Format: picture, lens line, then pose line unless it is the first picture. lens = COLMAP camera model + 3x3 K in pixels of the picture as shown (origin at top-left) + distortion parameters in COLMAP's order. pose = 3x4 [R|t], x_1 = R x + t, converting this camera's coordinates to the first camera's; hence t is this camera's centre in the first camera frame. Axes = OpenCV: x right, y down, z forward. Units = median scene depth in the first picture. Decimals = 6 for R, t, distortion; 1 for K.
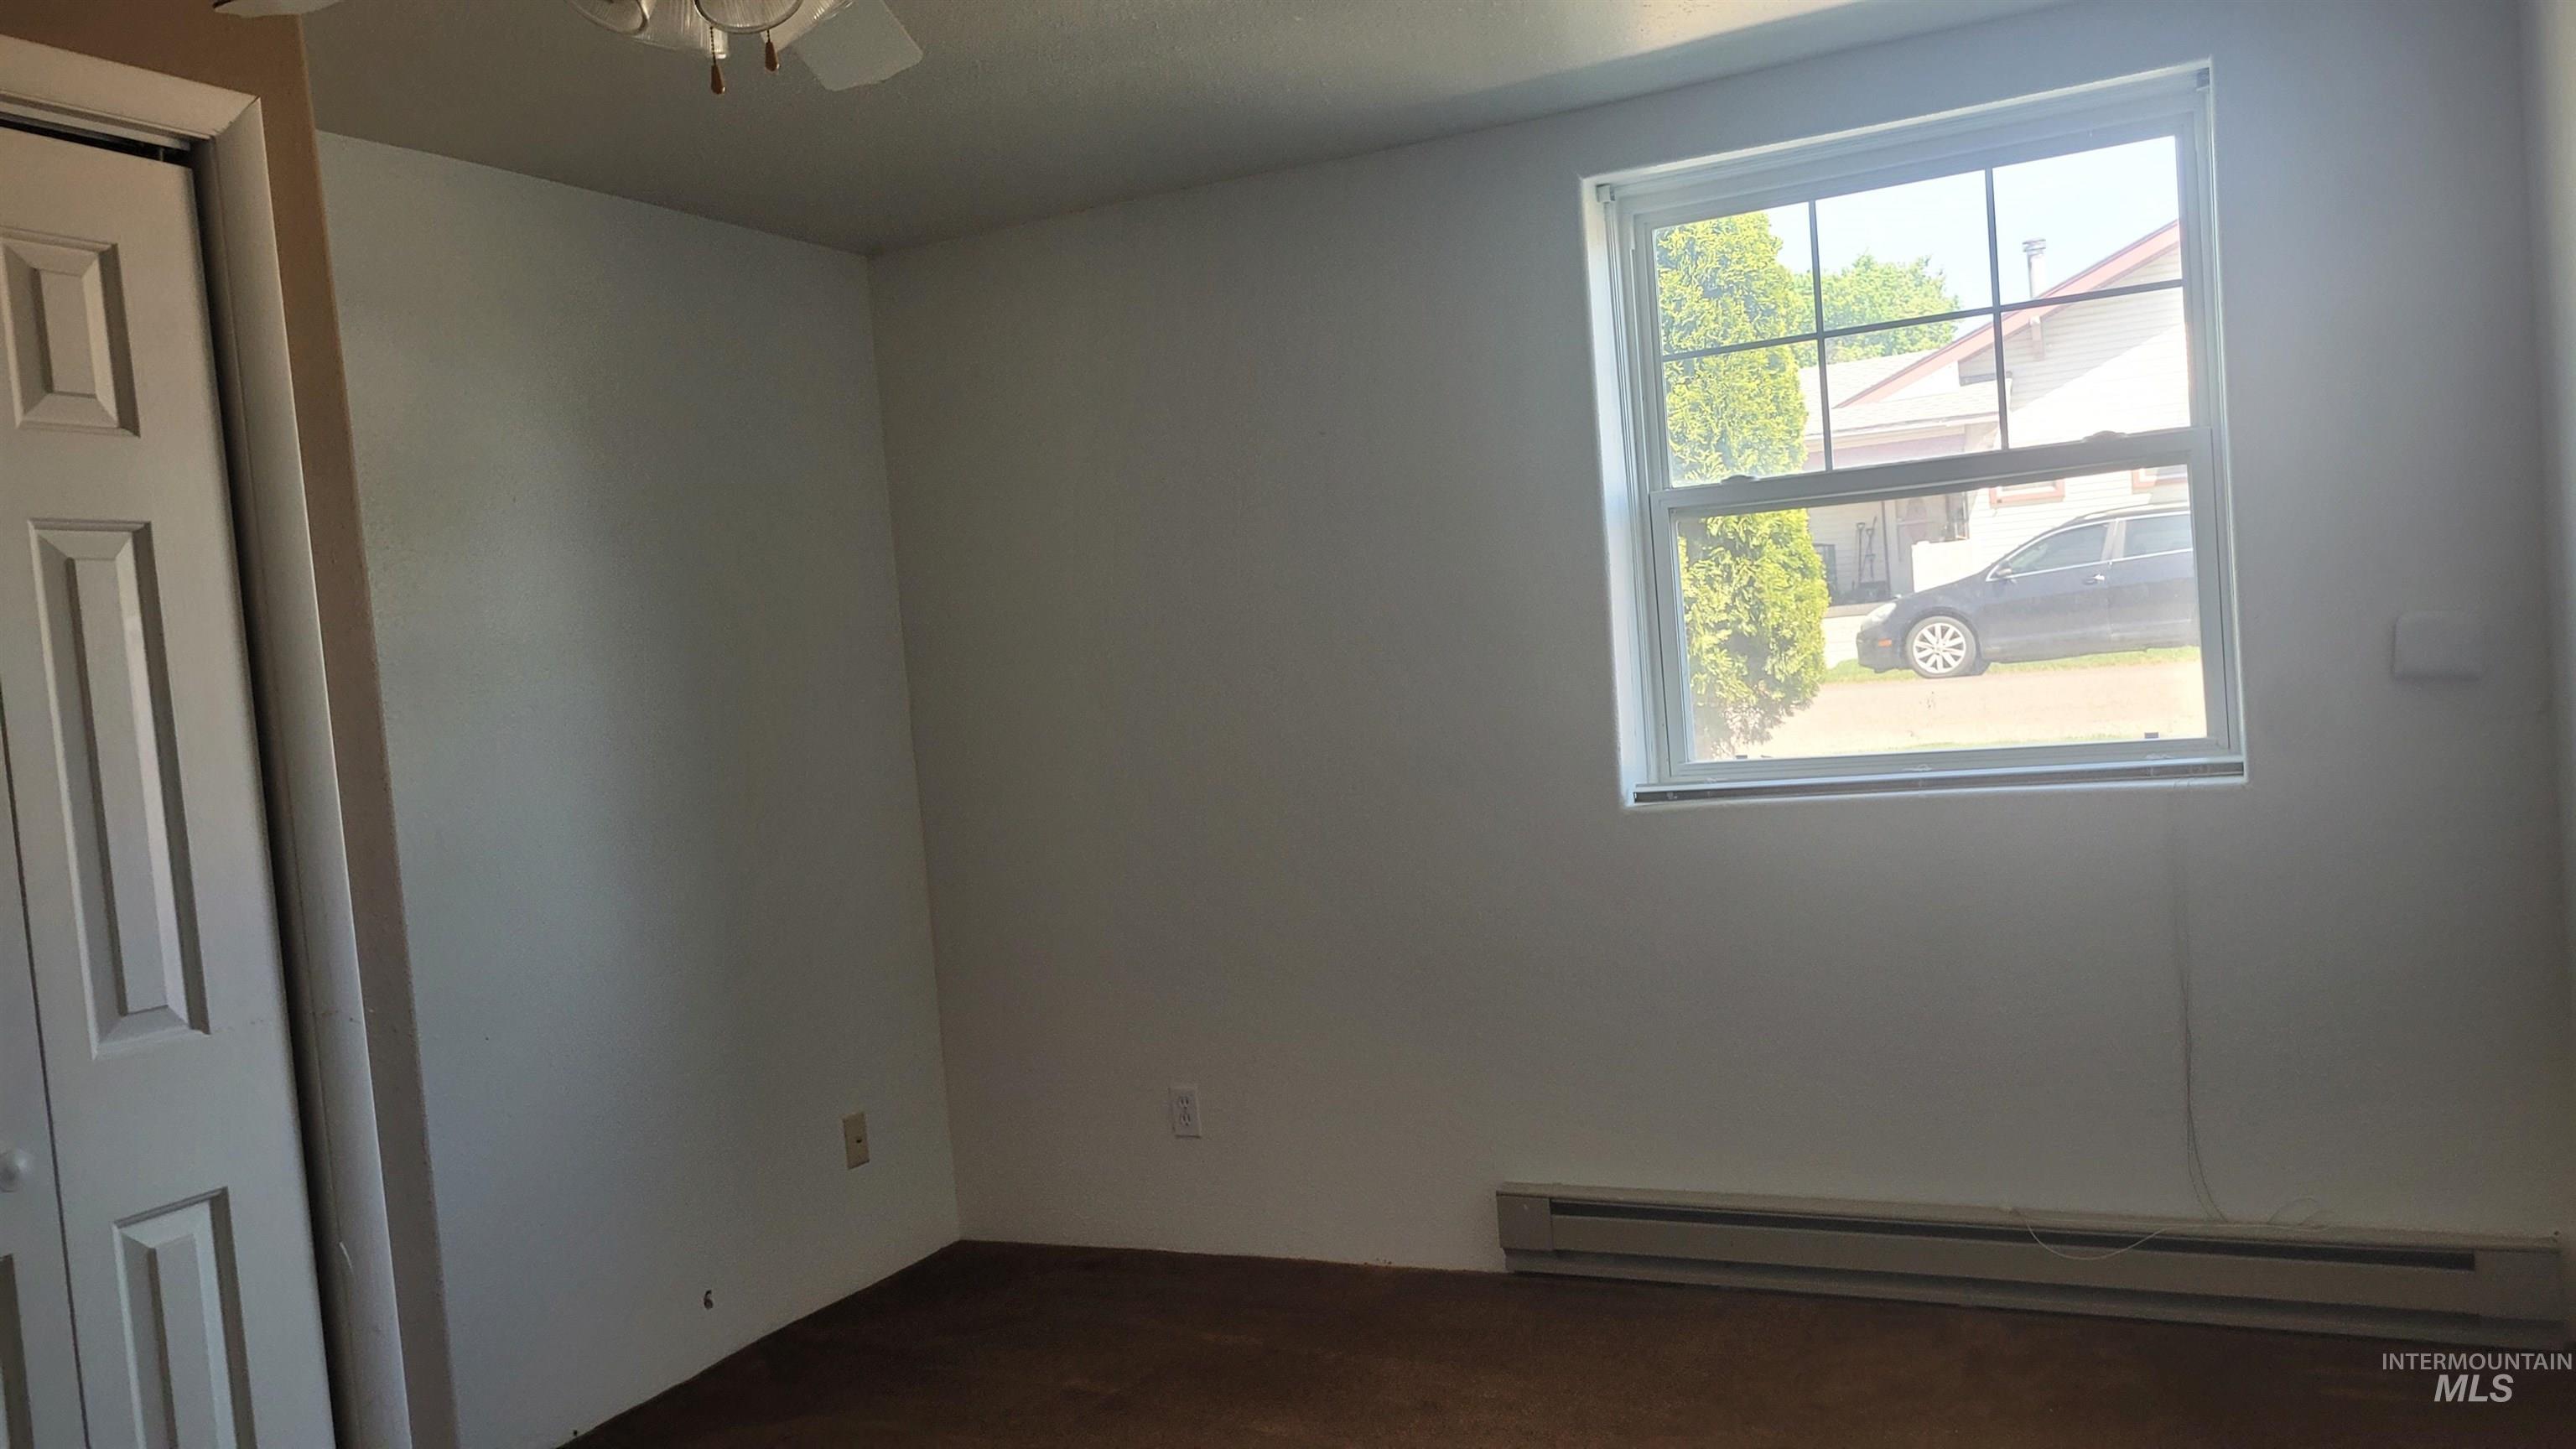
lens RADIAL K [[2106.5, 0, 1334.4], [0, 2106.5, 716.9], [0, 0, 1]] dist [0.073583, -0.085550]
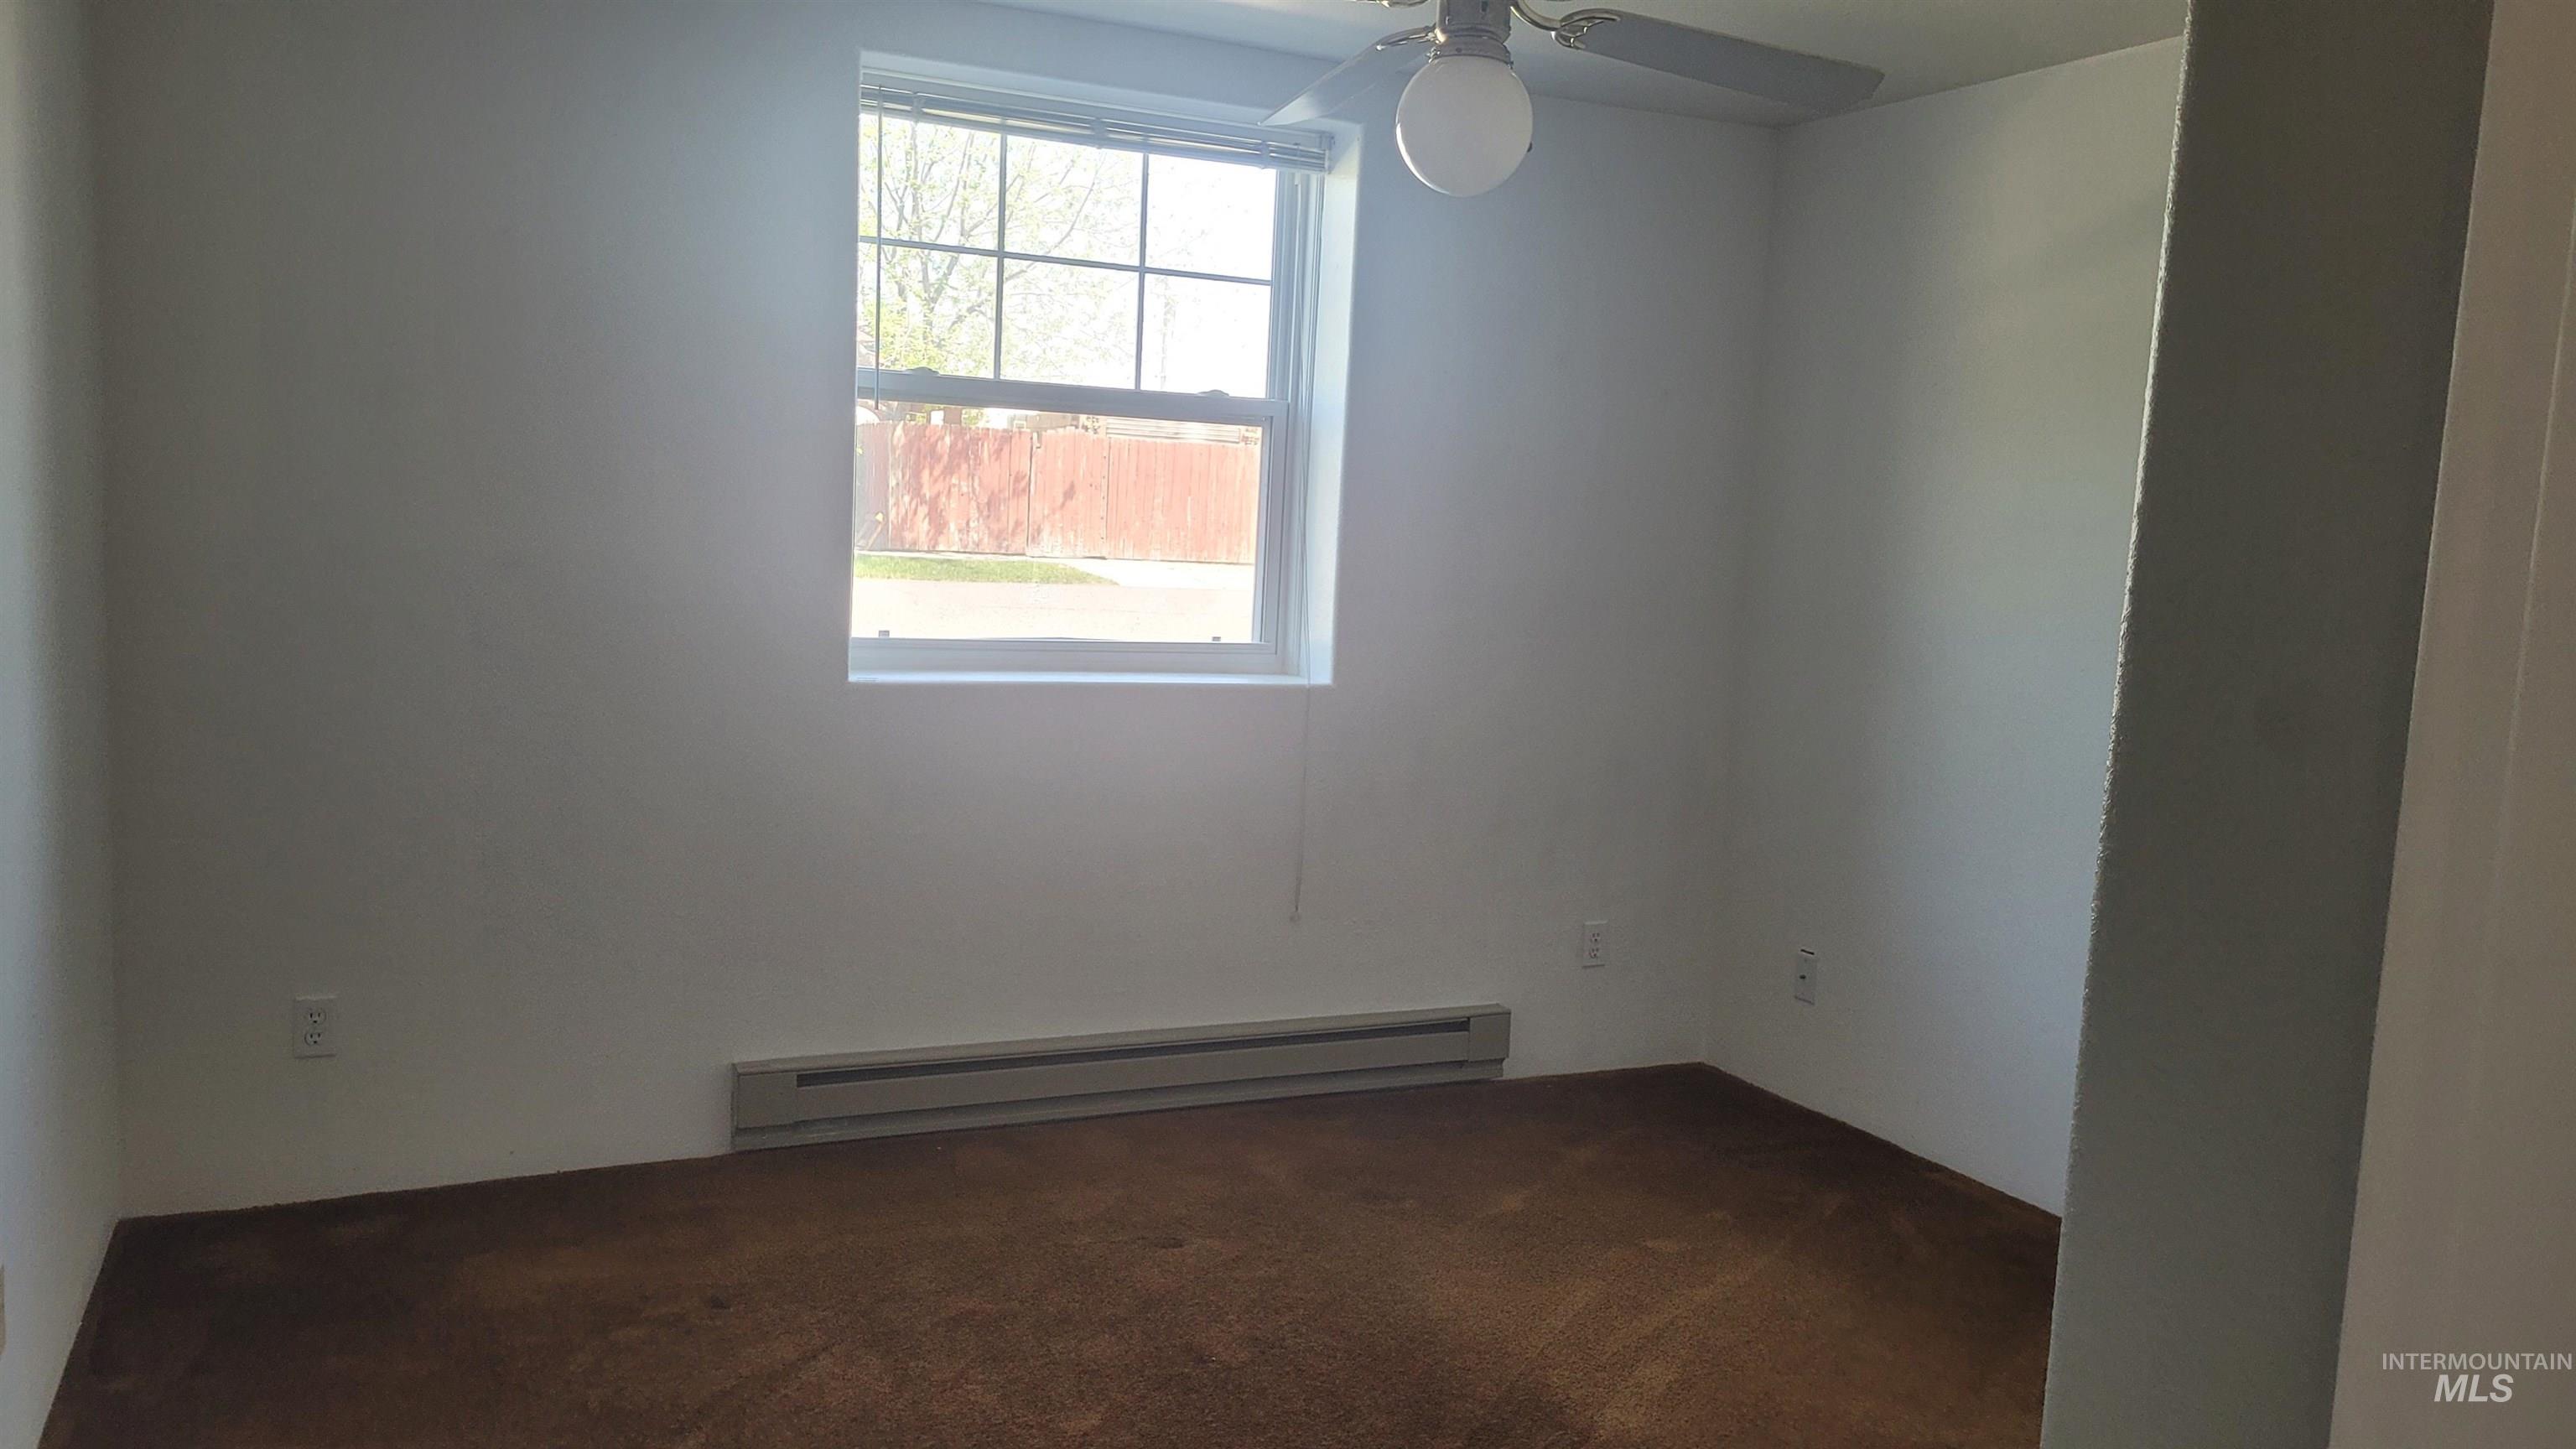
lens RADIAL K [[2006.2, 0, 1288.4], [0, 2006.2, 636.4], [0, 0, 1]] dist [0.001078, -0.000360]
pose [[0.581805, 0.062166, 0.810949, -0.531877], [-0.069942, 0.997205, -0.026266, 0.034248], [-0.810315, -0.041437, 0.584527, 0.274289]]
